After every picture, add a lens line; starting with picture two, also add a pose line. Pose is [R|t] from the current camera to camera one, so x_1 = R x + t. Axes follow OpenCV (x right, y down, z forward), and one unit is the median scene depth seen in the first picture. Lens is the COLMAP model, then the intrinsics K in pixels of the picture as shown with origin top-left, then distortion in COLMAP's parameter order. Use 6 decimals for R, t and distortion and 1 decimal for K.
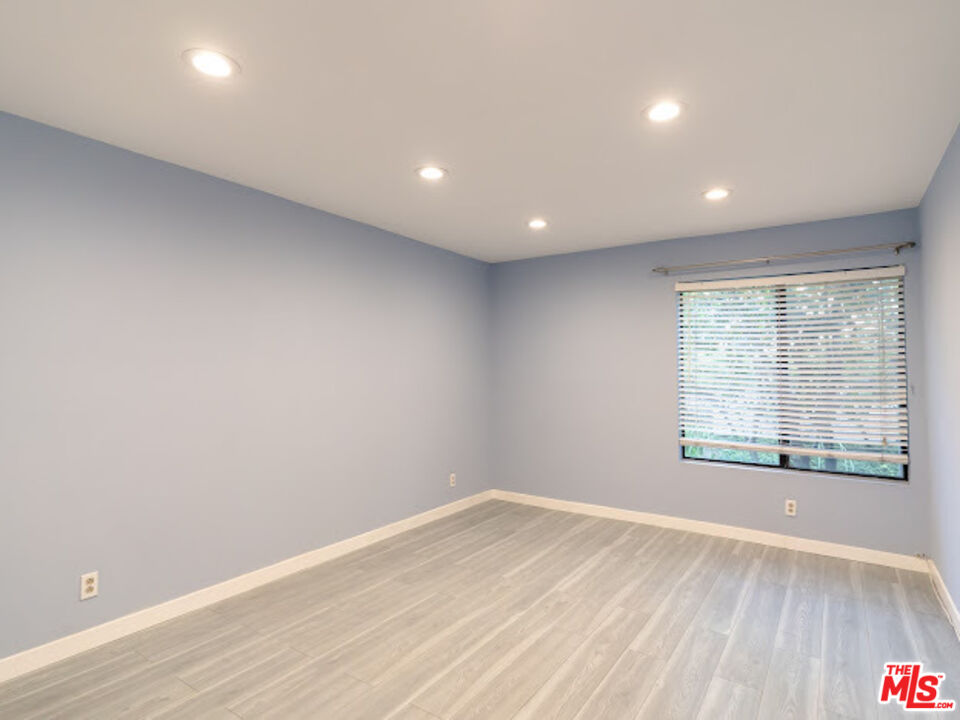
lens RADIAL K [[519.1, 0, 480.0], [0, 519.1, 360.0], [0, 0, 1]] dist [0.000465, 0.001296]
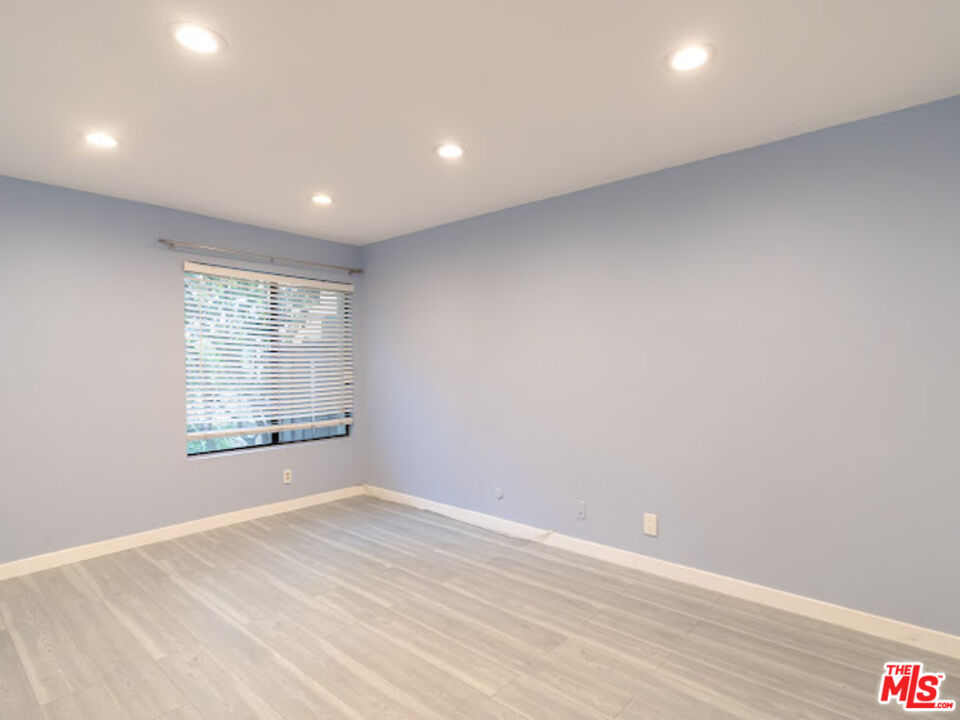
lens RADIAL K [[519.1, 0, 480.0], [0, 519.1, 360.0], [0, 0, 1]] dist [0.000465, 0.001296]
pose [[0.118010, -0.002665, 0.993009, -0.542341], [-0.013867, 0.999894, 0.004331, 0.013187], [-0.992916, -0.014282, 0.117961, 0.467376]]
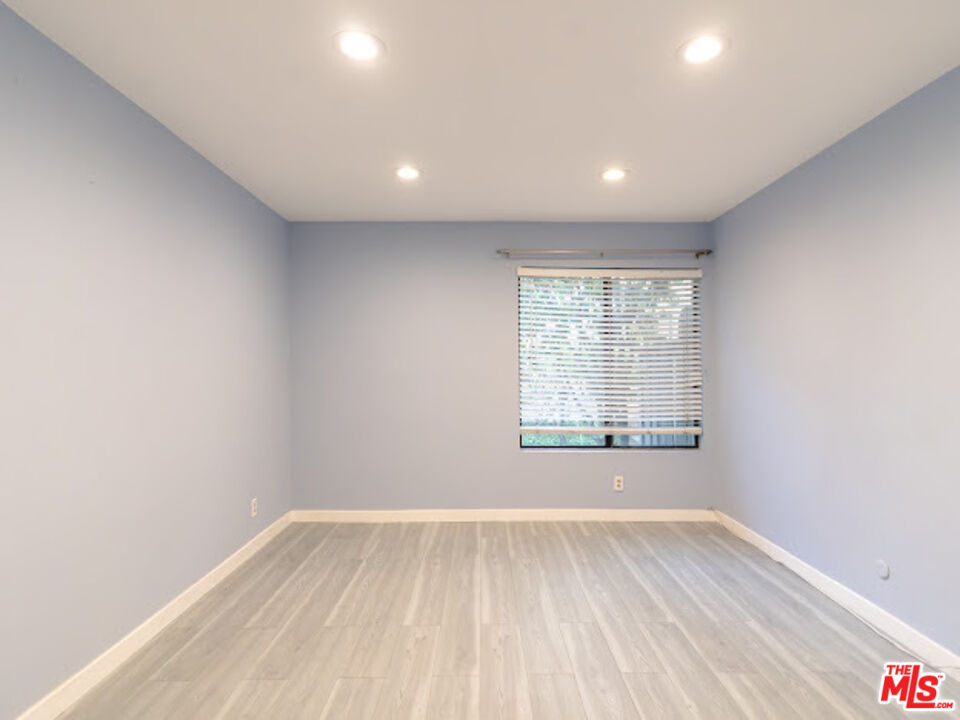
lens RADIAL K [[519.1, 0, 480.0], [0, 519.1, 360.0], [0, 0, 1]] dist [0.000465, 0.001296]
pose [[0.822976, -0.002340, 0.568072, -0.277528], [-0.006743, 0.999881, 0.013887, 0.013832], [-0.568037, -0.015259, 0.822862, 0.291430]]
